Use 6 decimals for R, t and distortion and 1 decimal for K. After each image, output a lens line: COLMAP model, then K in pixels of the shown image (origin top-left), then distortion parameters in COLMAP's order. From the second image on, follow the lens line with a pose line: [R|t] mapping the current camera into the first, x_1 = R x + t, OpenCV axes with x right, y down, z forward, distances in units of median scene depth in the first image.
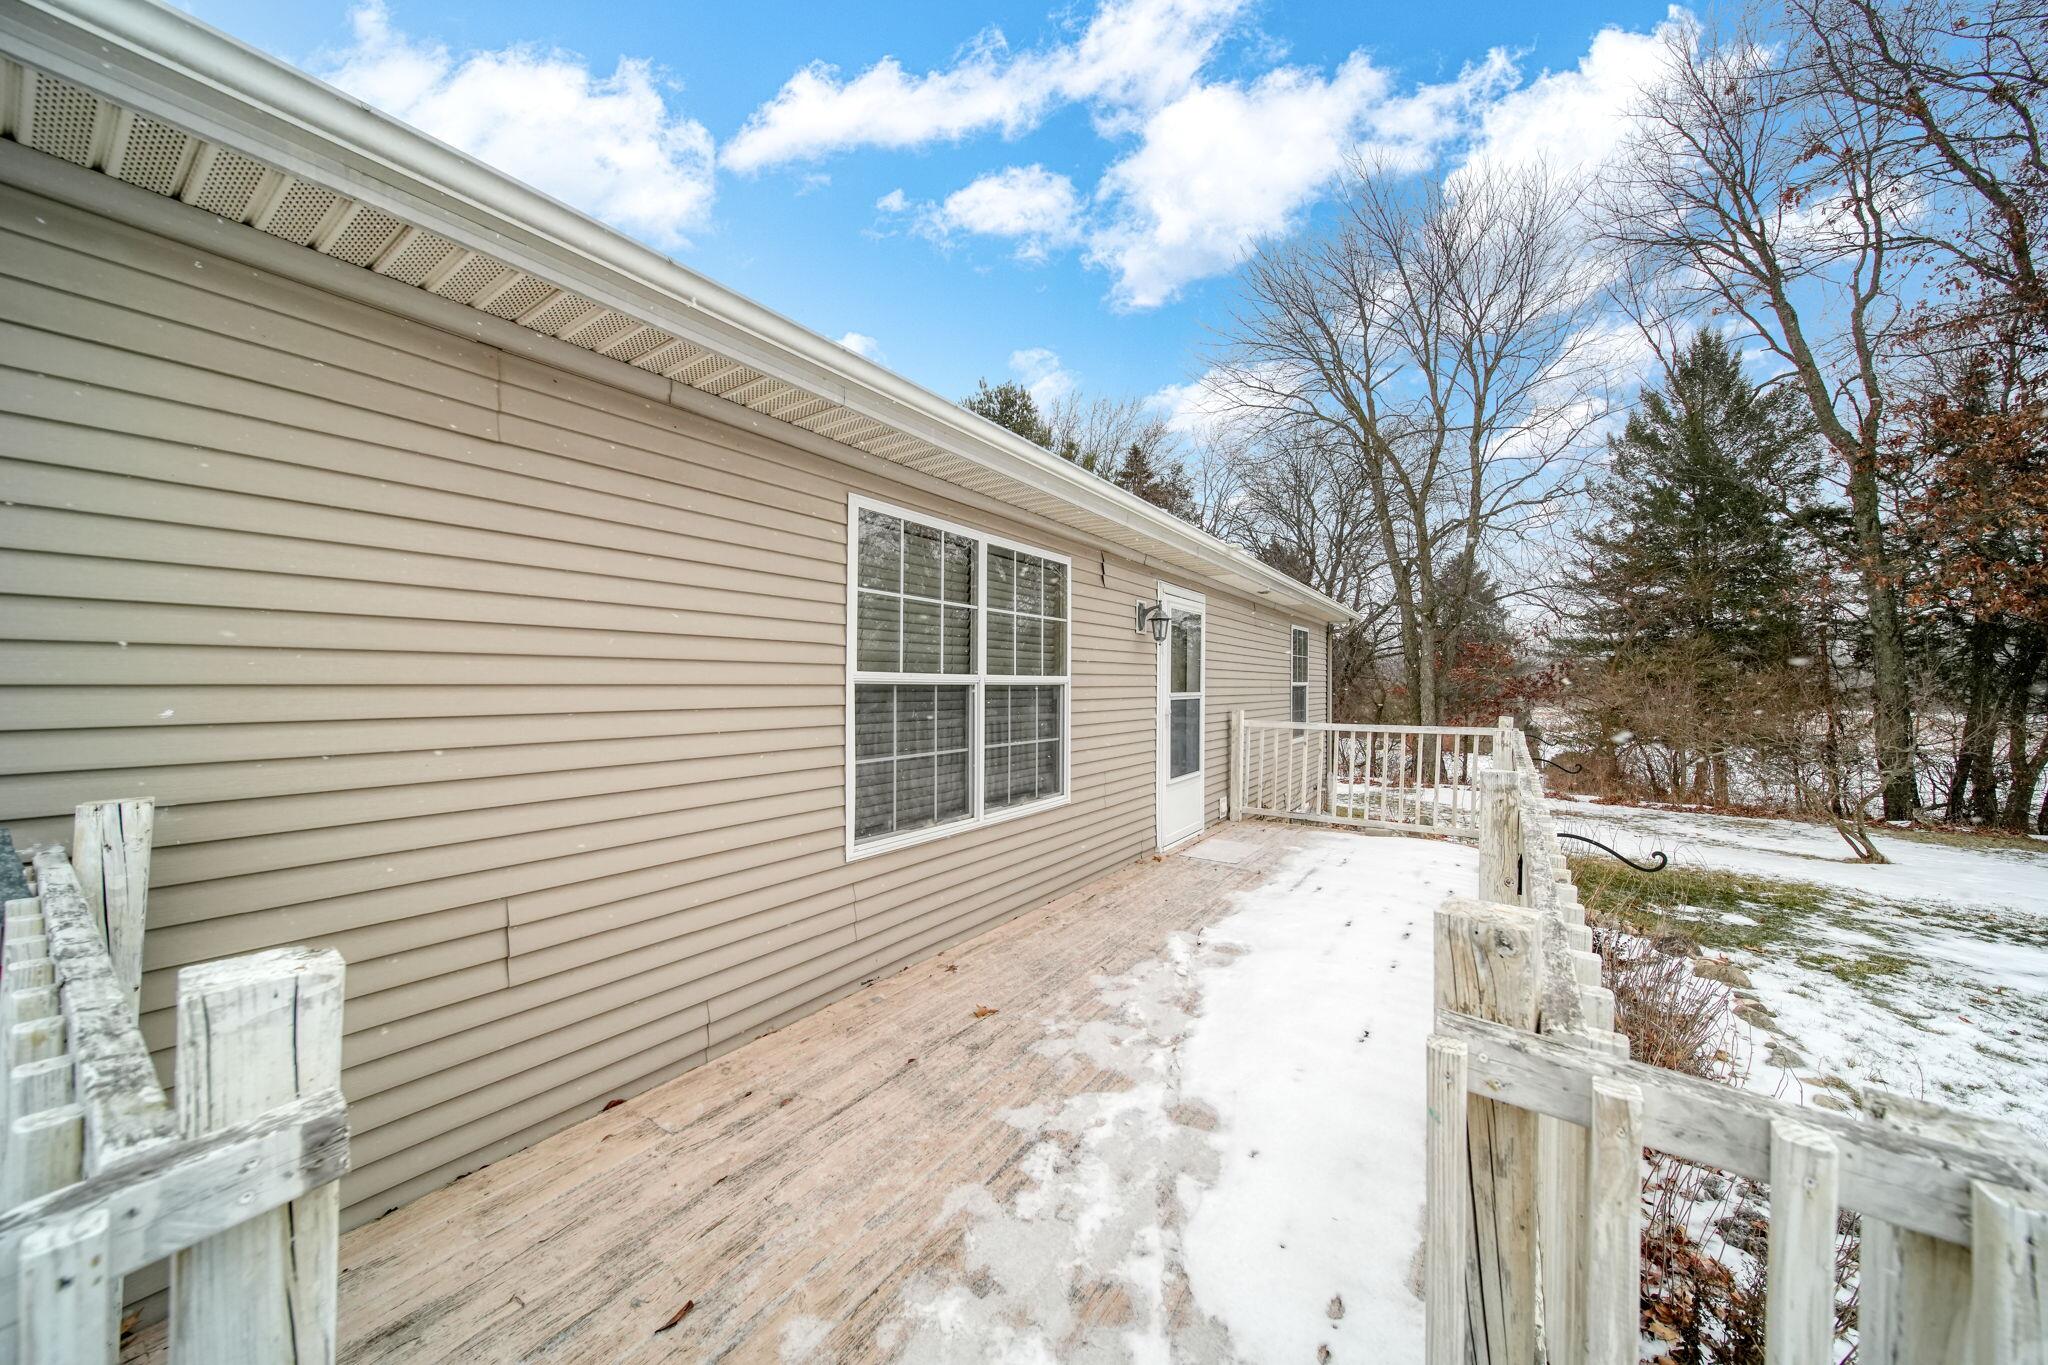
lens RADIAL K [[716.5, 0, 1018.1], [0, 716.5, 684.4], [0, 0, 1]] dist [-0.002462, -0.000296]
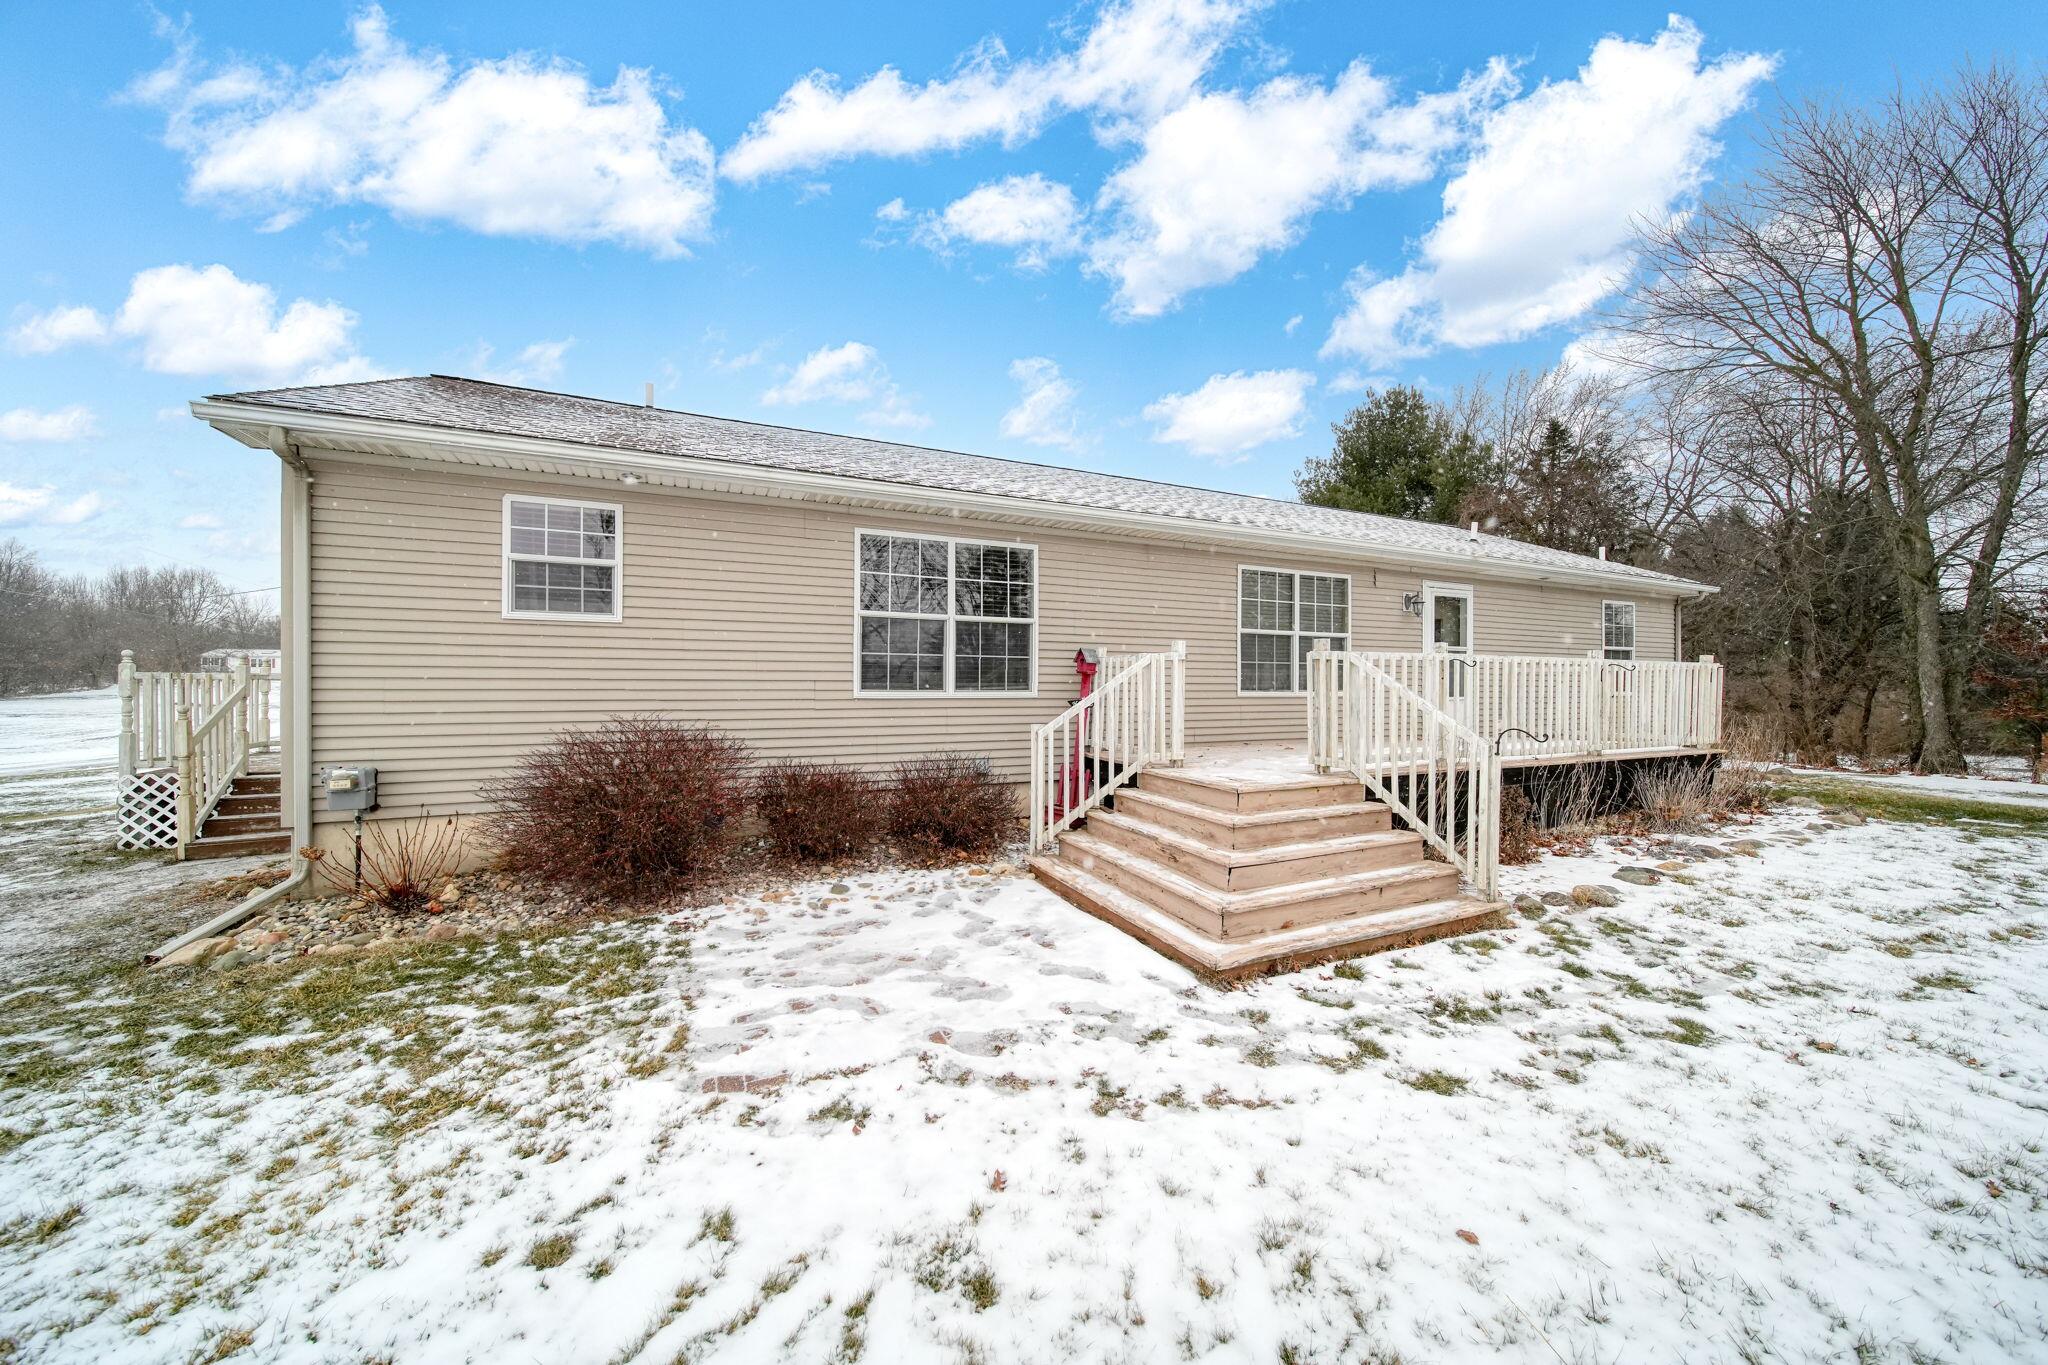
lens RADIAL K [[716.5, 0, 1018.1], [0, 716.5, 684.4], [0, 0, 1]] dist [-0.002462, -0.000296]
pose [[0.857403, -0.006933, -0.514600, 0.289923], [0.002845, 0.999958, -0.008732, 0.139665], [0.514638, 0.006023, 0.857386, -1.147271]]
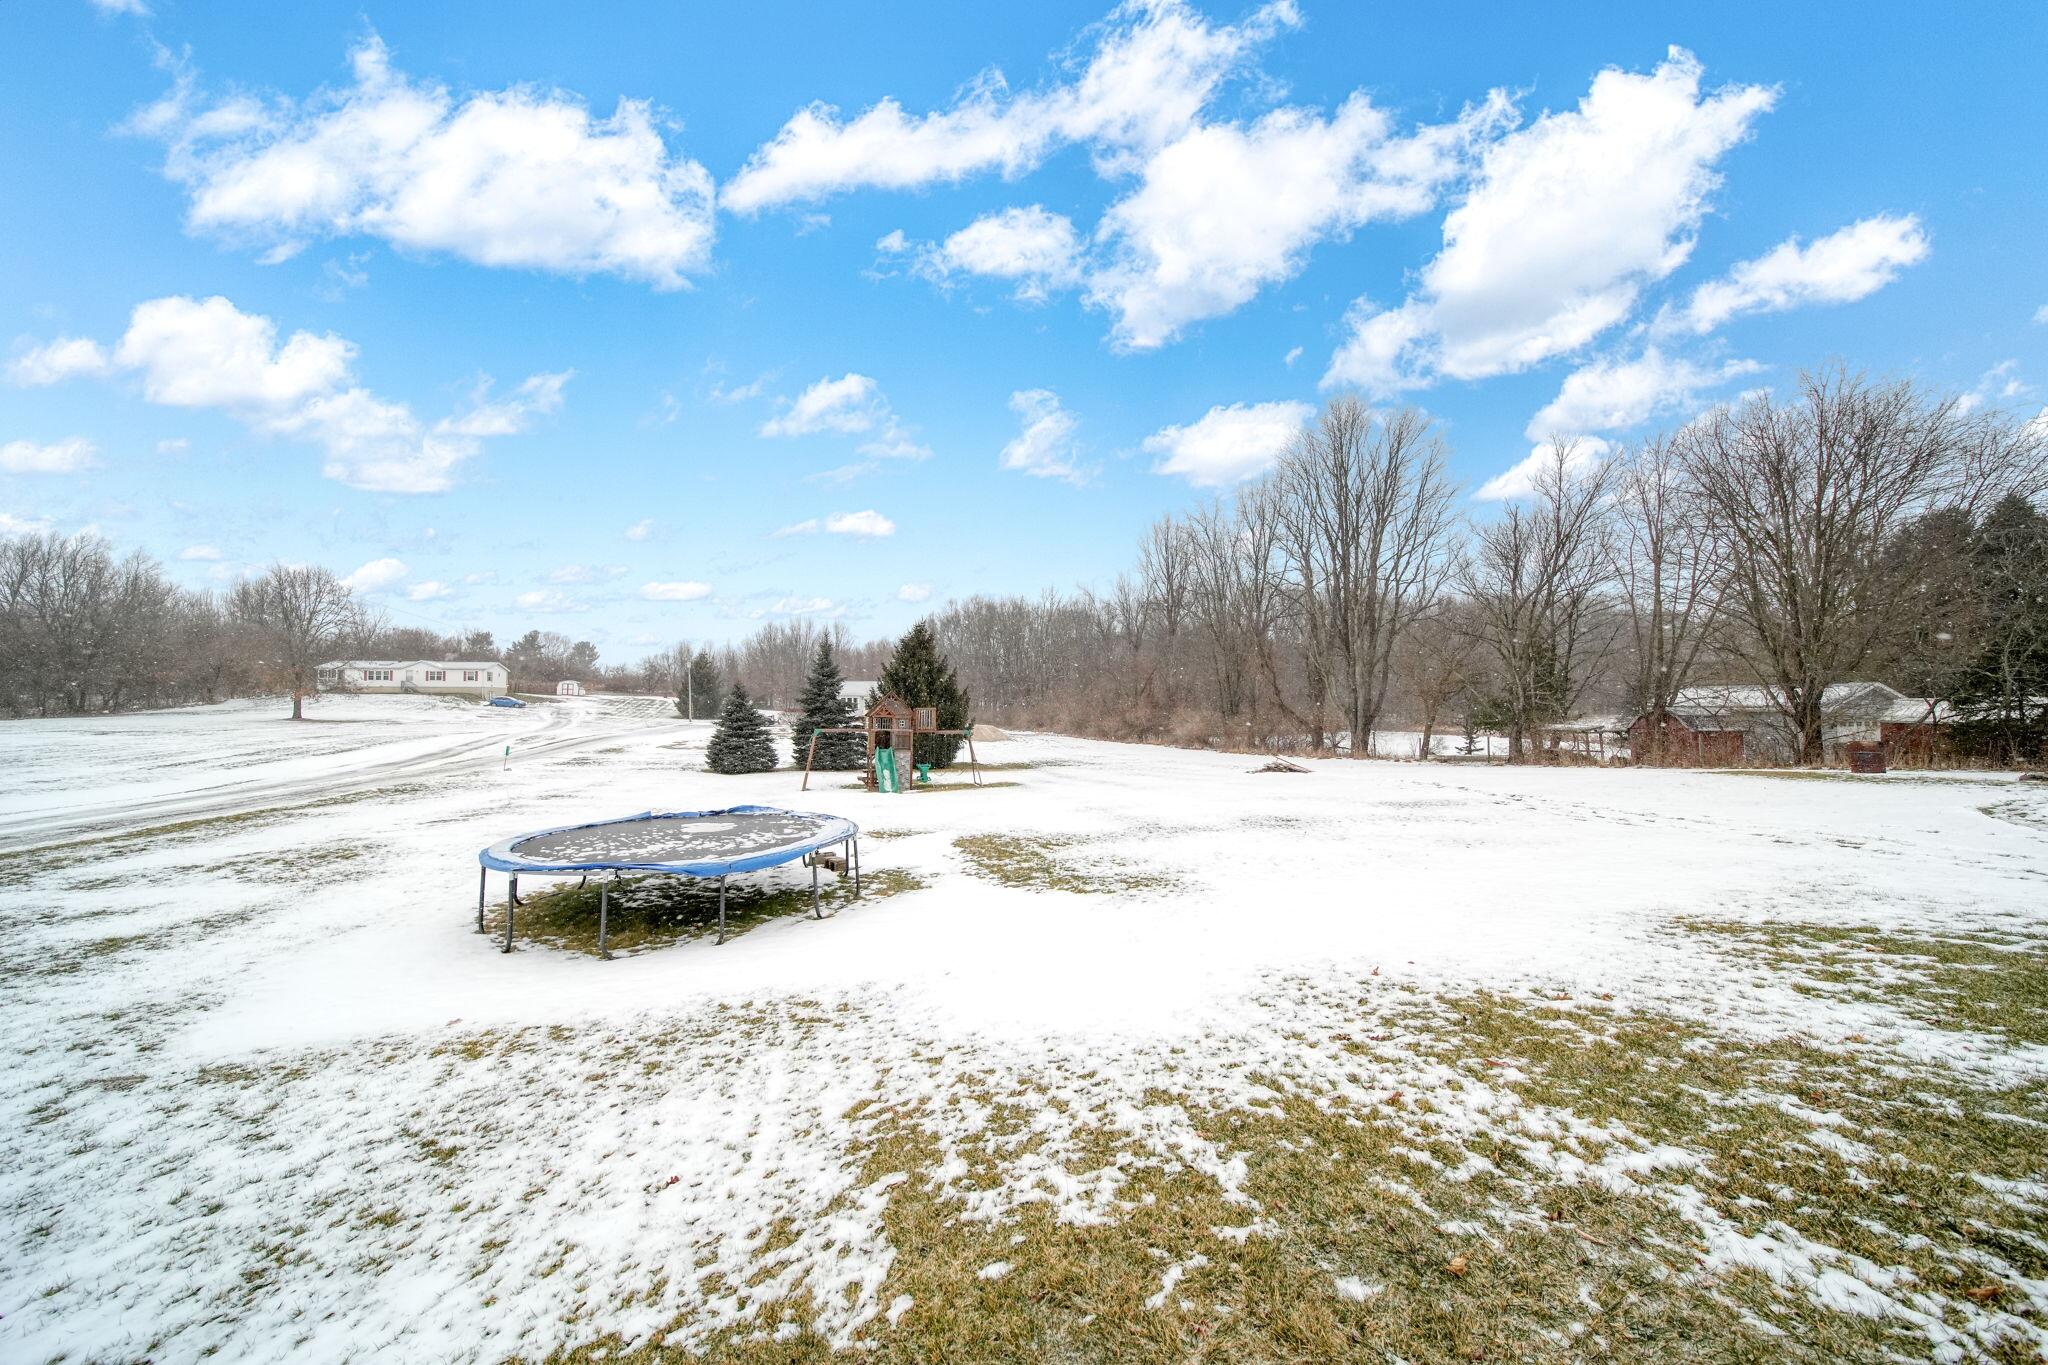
lens RADIAL K [[716.5, 0, 1018.1], [0, 716.5, 684.4], [0, 0, 1]] dist [-0.002462, -0.000296]
pose [[0.811338, -0.024733, -0.584054, -4.694047], [0.008374, 0.999494, -0.030693, 0.257076], [0.584517, 0.020012, 0.811135, -0.099291]]
